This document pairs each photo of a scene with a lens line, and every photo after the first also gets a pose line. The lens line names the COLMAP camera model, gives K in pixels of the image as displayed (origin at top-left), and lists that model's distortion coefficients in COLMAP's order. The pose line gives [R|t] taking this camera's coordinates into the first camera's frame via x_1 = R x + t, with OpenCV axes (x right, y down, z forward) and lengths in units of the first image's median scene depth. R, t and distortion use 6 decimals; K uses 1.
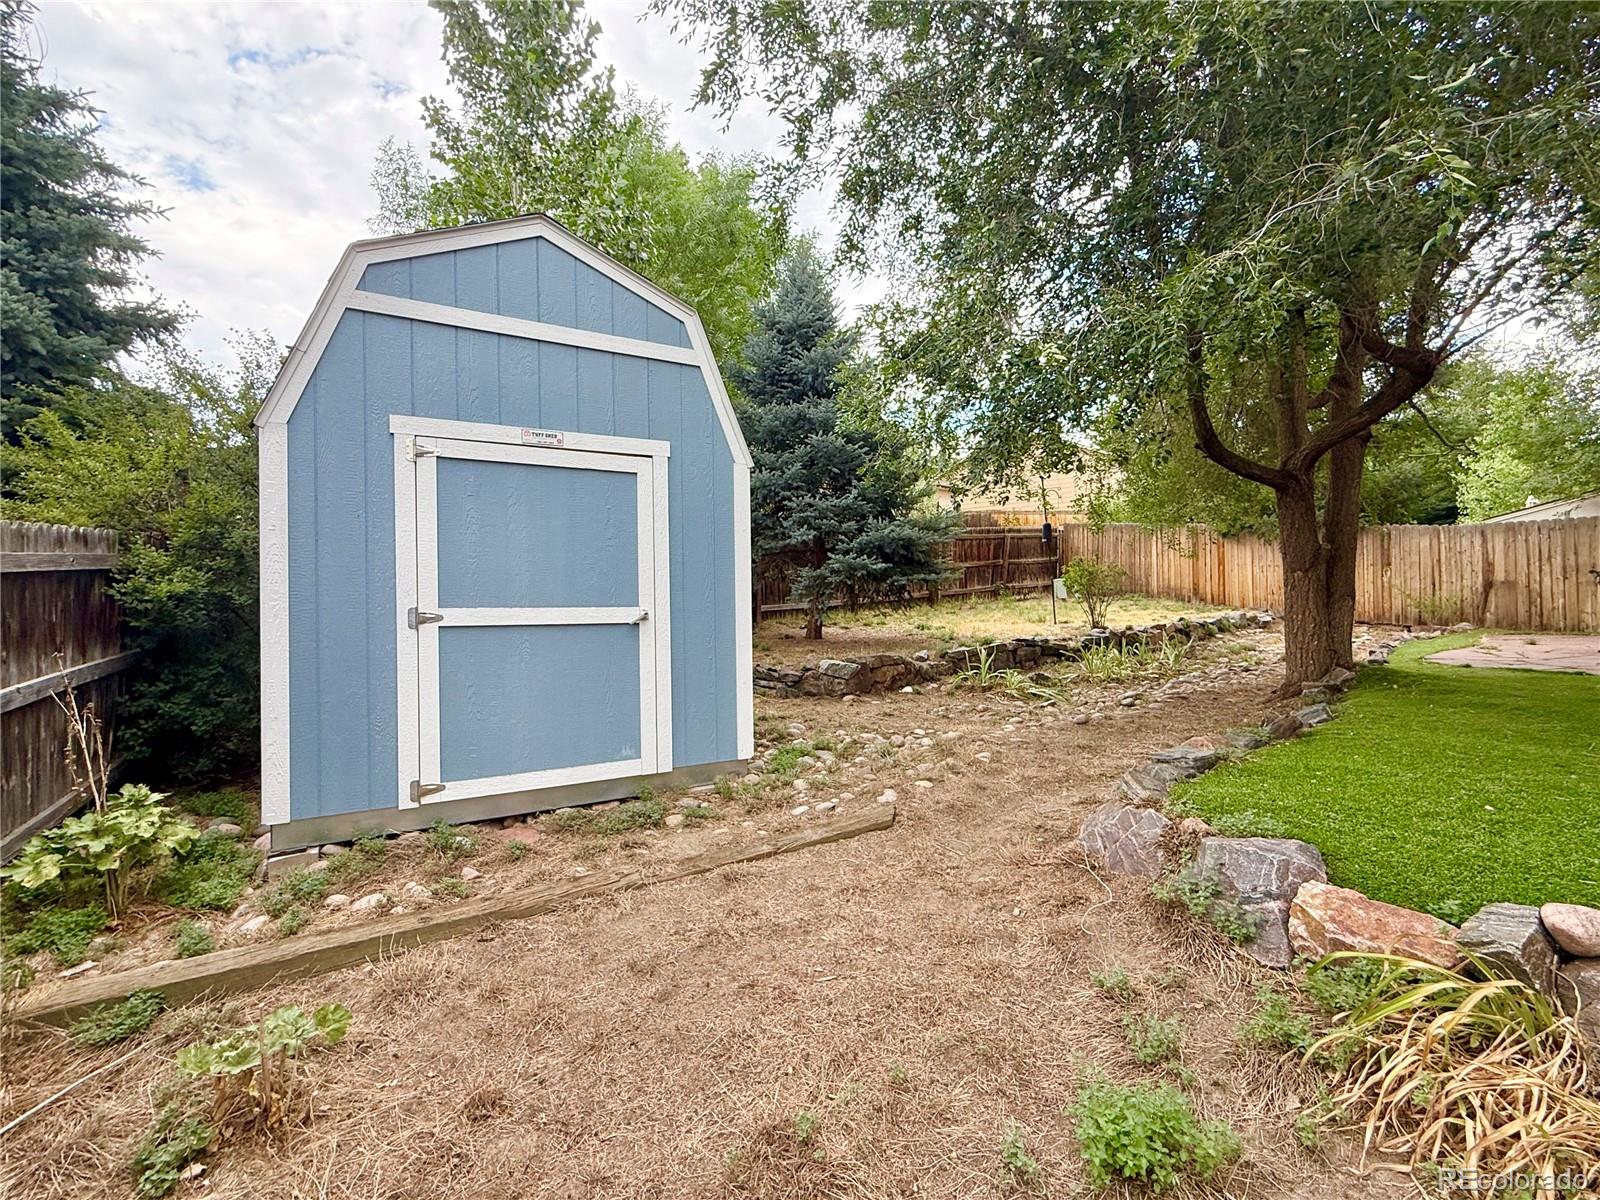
lens RADIAL K [[743.2, 0, 800.0], [0, 743.2, 600.0], [0, 0, 1]] dist [0.000209, -0.000030]
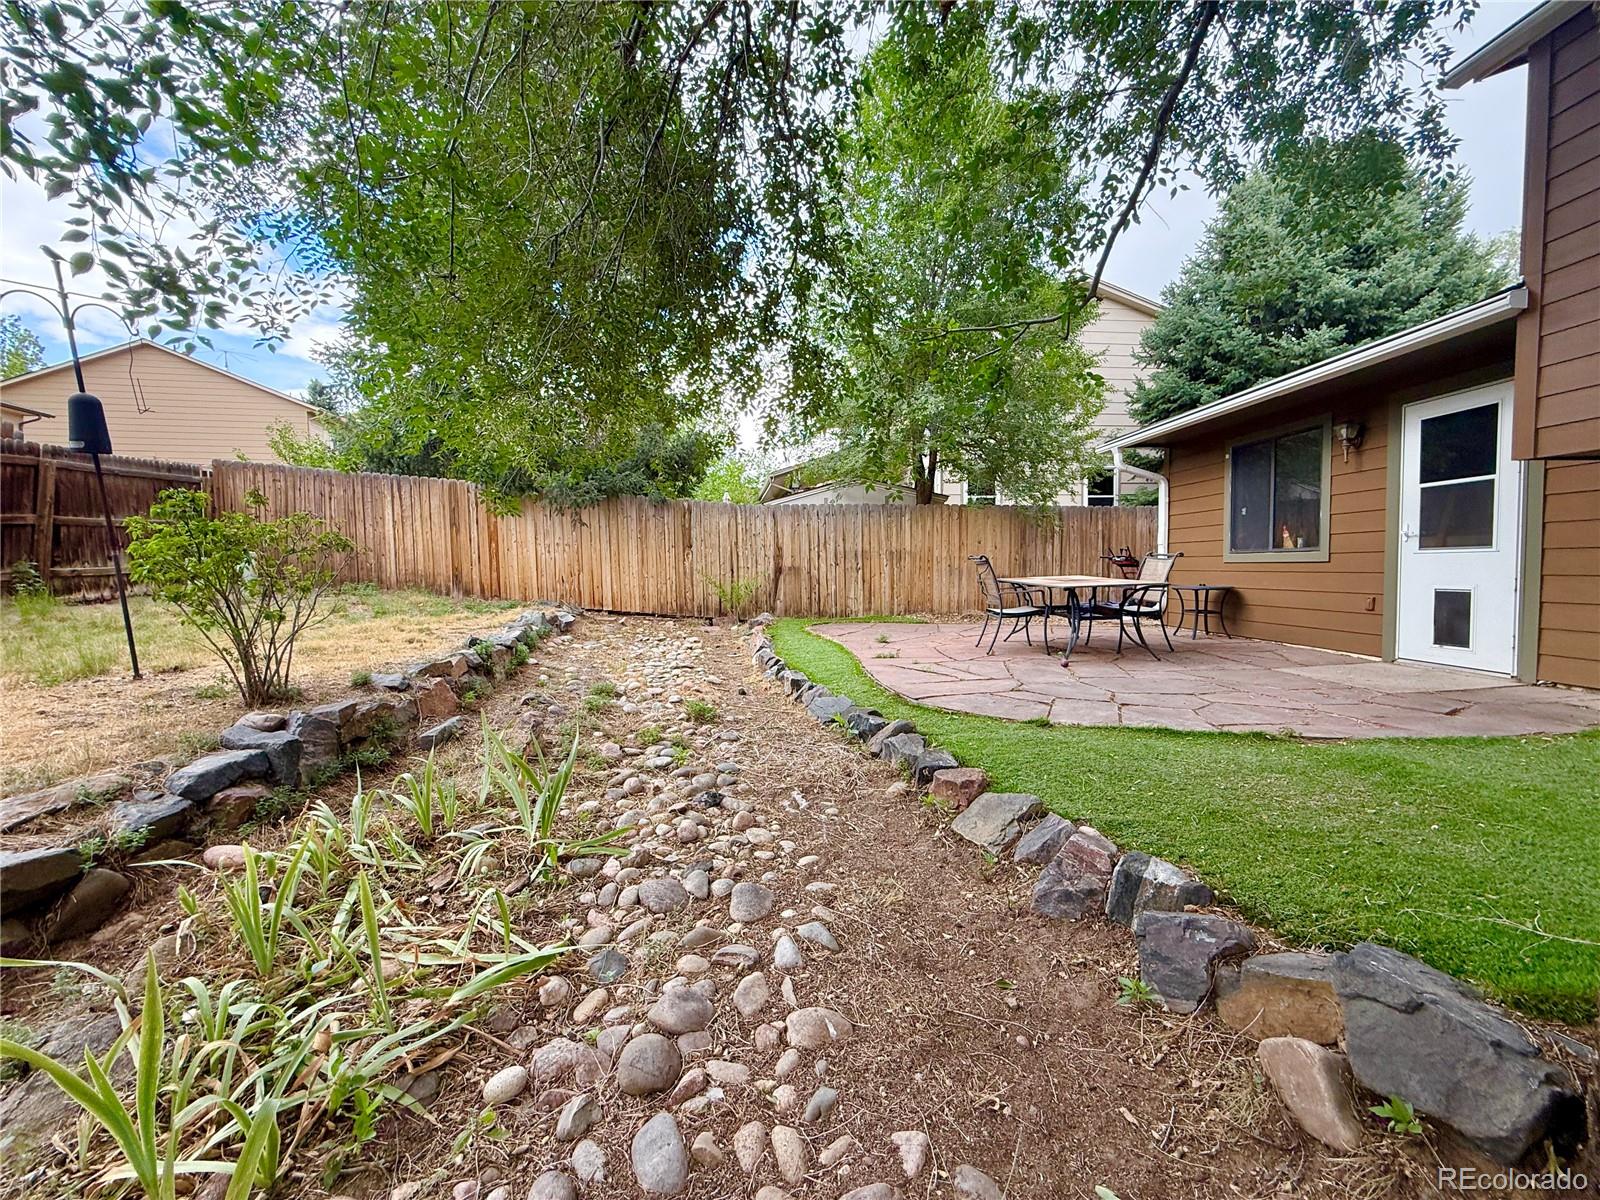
lens RADIAL K [[634.4, 0, 798.3], [0, 634.4, 607.0], [0, 0, 1]] dist [-0.002592, 0.000070]
pose [[0.505172, -0.051510, 0.861480, 0.245977], [0.013290, 0.998563, 0.051914, -0.016079], [-0.862916, -0.014776, 0.505131, 0.570397]]
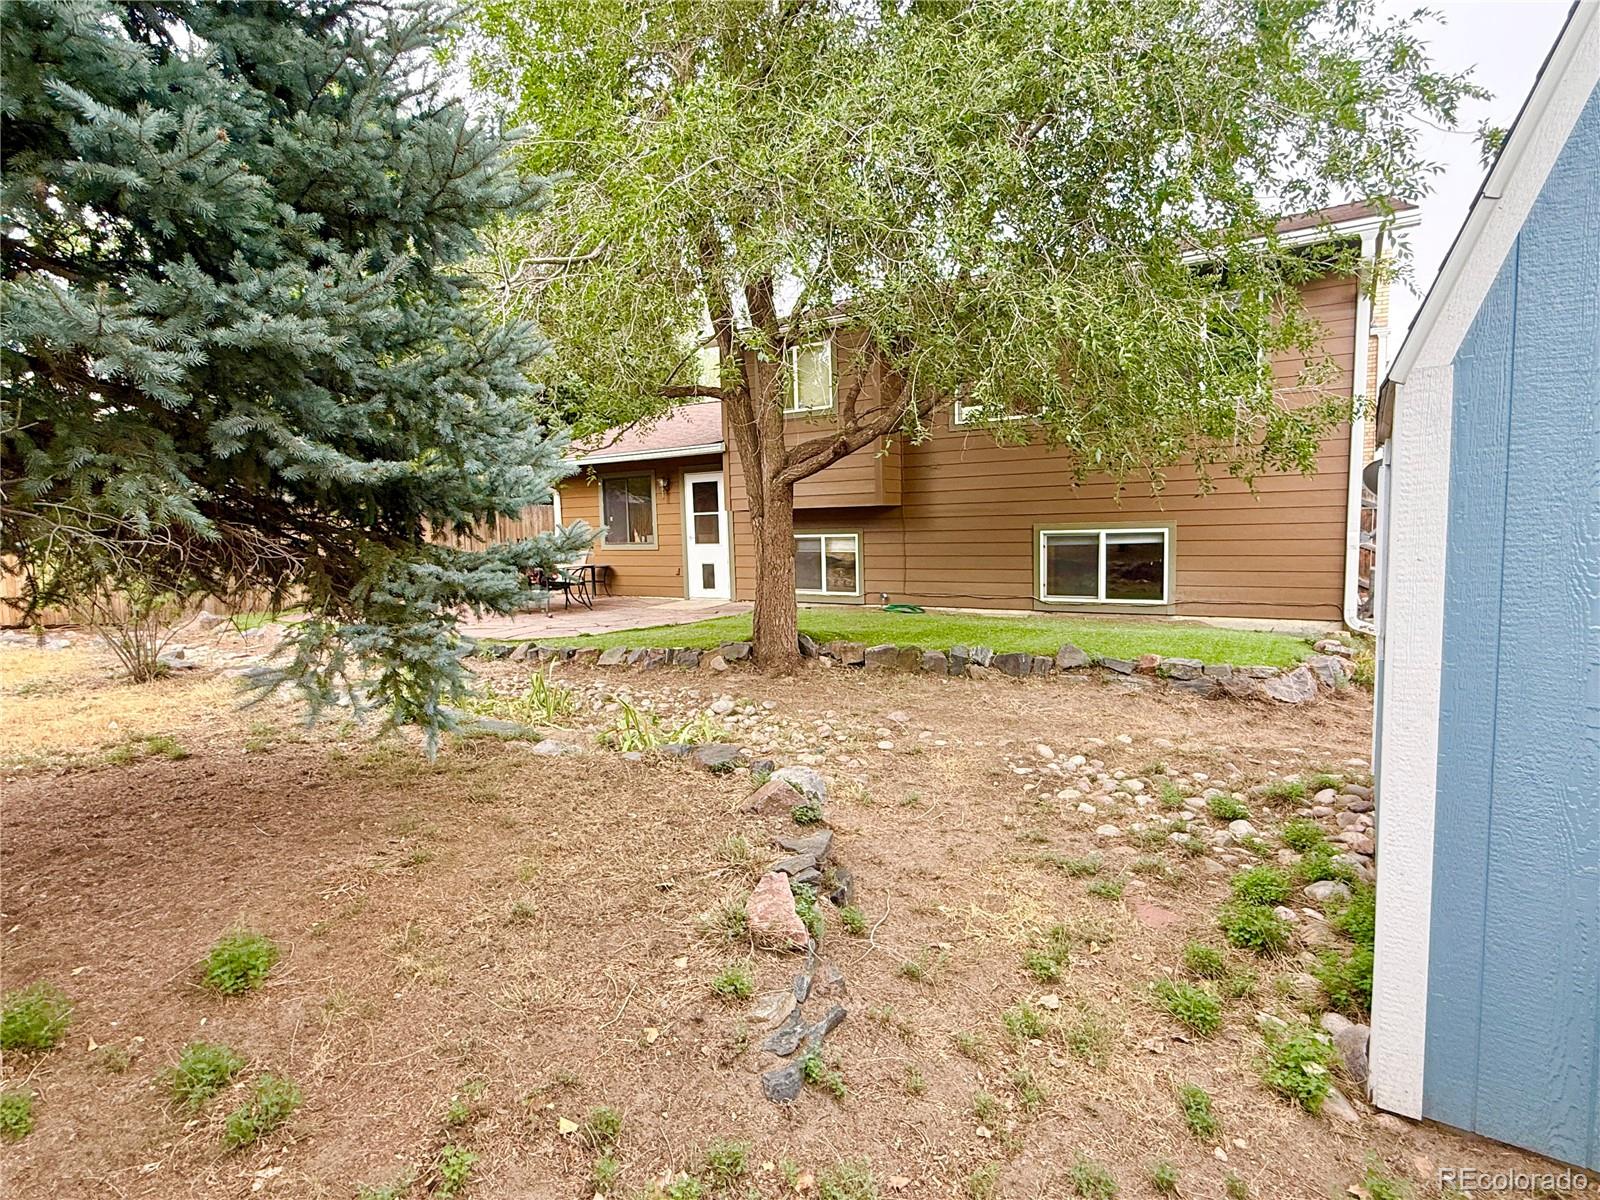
lens RADIAL K [[796.7, 0, 801.1], [0, 796.7, 594.8], [0, 0, 1]] dist [-0.000536, -0.000429]
pose [[-0.422946, -0.056791, 0.904373, -0.221057], [0.030833, 0.996554, 0.076999, -0.036522], [-0.905630, 0.060451, -0.419738, 0.752241]]
